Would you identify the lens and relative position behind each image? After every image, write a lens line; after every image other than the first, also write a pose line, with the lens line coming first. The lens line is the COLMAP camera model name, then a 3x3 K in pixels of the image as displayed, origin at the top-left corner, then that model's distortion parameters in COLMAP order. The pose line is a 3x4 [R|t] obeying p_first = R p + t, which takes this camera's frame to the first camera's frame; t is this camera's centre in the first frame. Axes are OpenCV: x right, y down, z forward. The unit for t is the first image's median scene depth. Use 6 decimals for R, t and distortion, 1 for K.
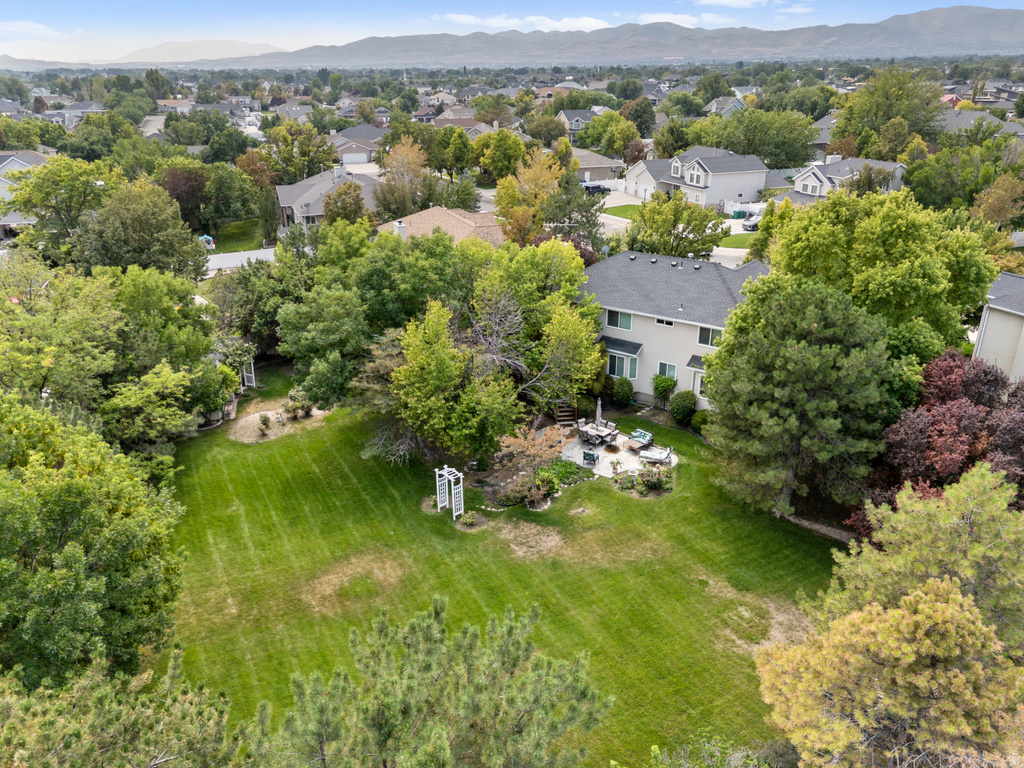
lens RADIAL K [[750.7, 0, 512.0], [0, 750.7, 384.0], [0, 0, 1]] dist [0.078917, -0.085583]
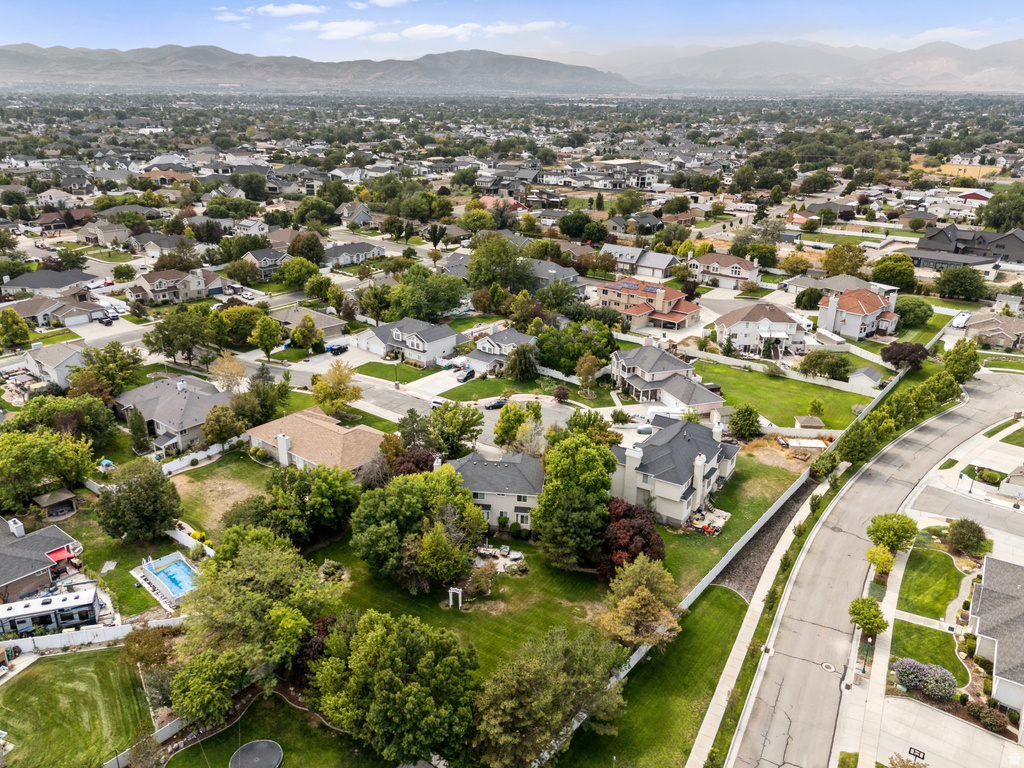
lens RADIAL K [[750.7, 0, 512.0], [0, 750.7, 384.0], [0, 0, 1]] dist [0.078917, -0.085583]
pose [[0.862769, -0.162132, 0.478898, -0.867150], [0.175397, 0.984347, 0.017263, -0.481492], [-0.474201, 0.069103, 0.877701, -1.115502]]
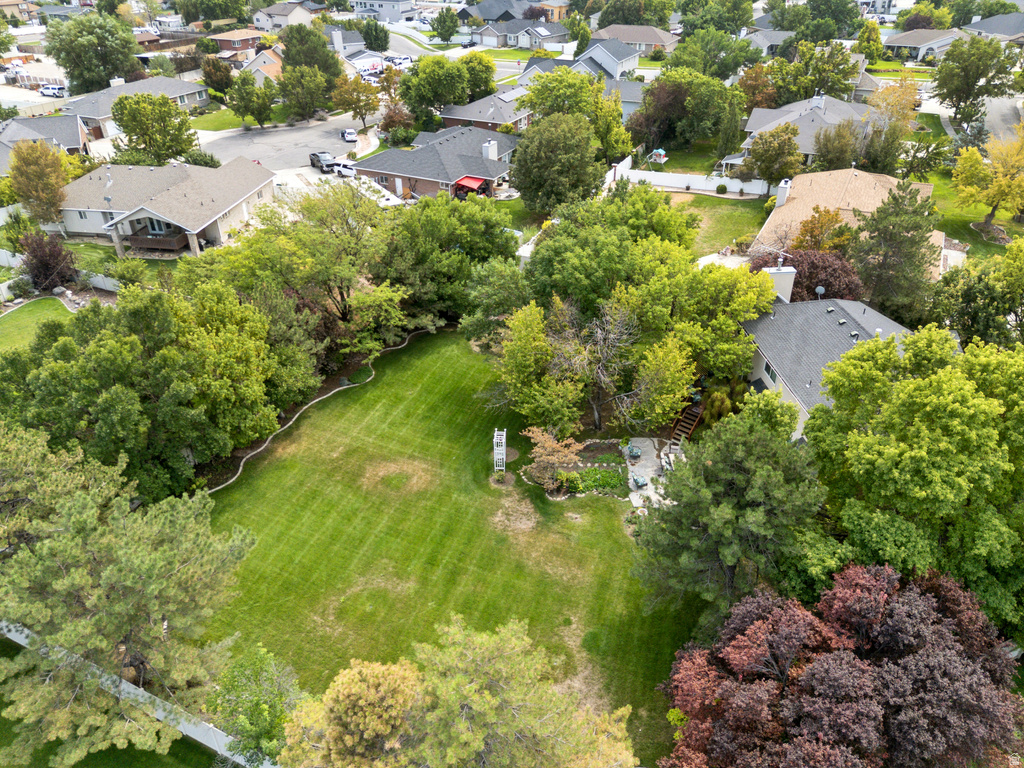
lens RADIAL K [[750.7, 0, 512.0], [0, 750.7, 384.0], [0, 0, 1]] dist [0.078917, -0.085583]
pose [[0.666464, 0.394456, -0.632637, 0.601437], [-0.273980, 0.918774, 0.284235, -0.282069], [0.693369, -0.016103, 0.720403, 0.105894]]
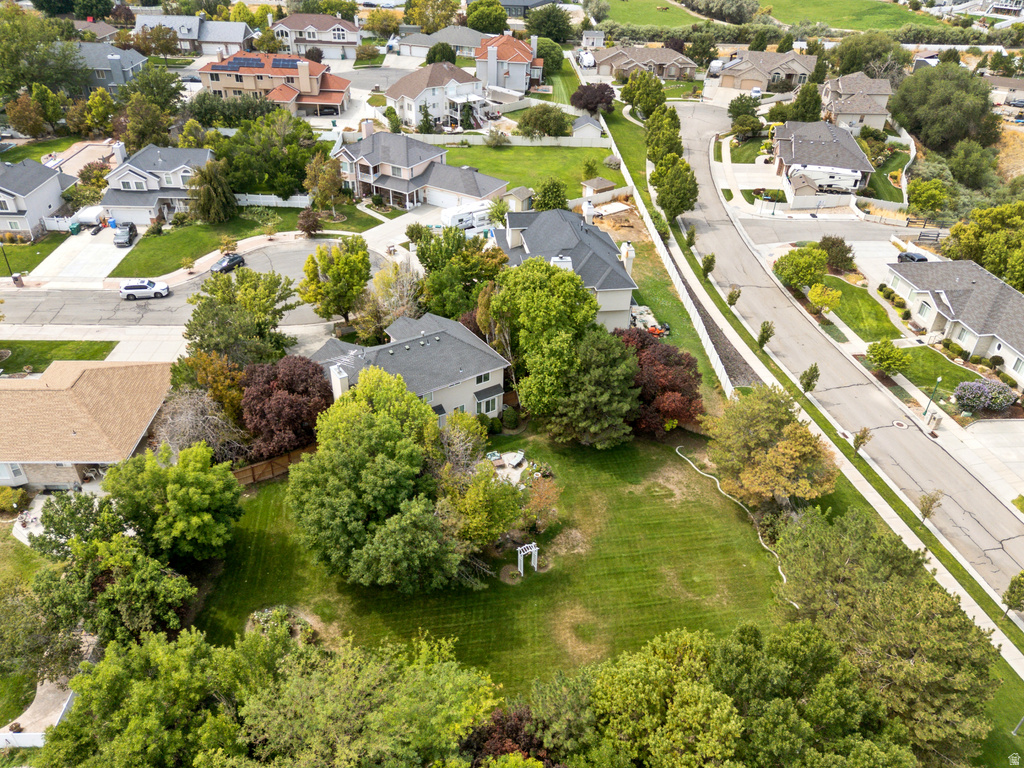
lens RADIAL K [[750.7, 0, 512.0], [0, 750.7, 384.0], [0, 0, 1]] dist [0.078917, -0.085583]
pose [[0.317030, -0.514673, 0.796620, -0.979140], [0.329937, 0.847334, 0.416132, -0.694934], [-0.889176, 0.130908, 0.438440, 0.298081]]
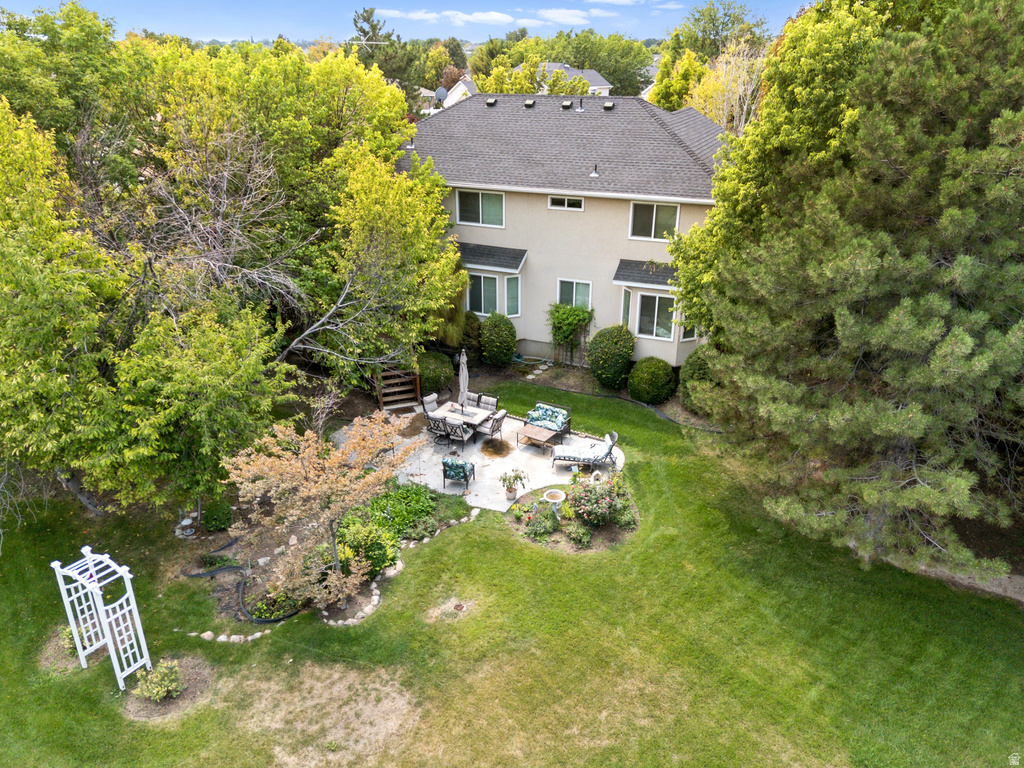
lens RADIAL K [[750.7, 0, 512.0], [0, 750.7, 384.0], [0, 0, 1]] dist [0.078917, -0.085583]
pose [[0.971591, -0.089555, 0.219068, 0.037699], [0.084514, 0.995899, 0.032298, 0.028943], [-0.221062, -0.012866, 0.975175, 0.520921]]
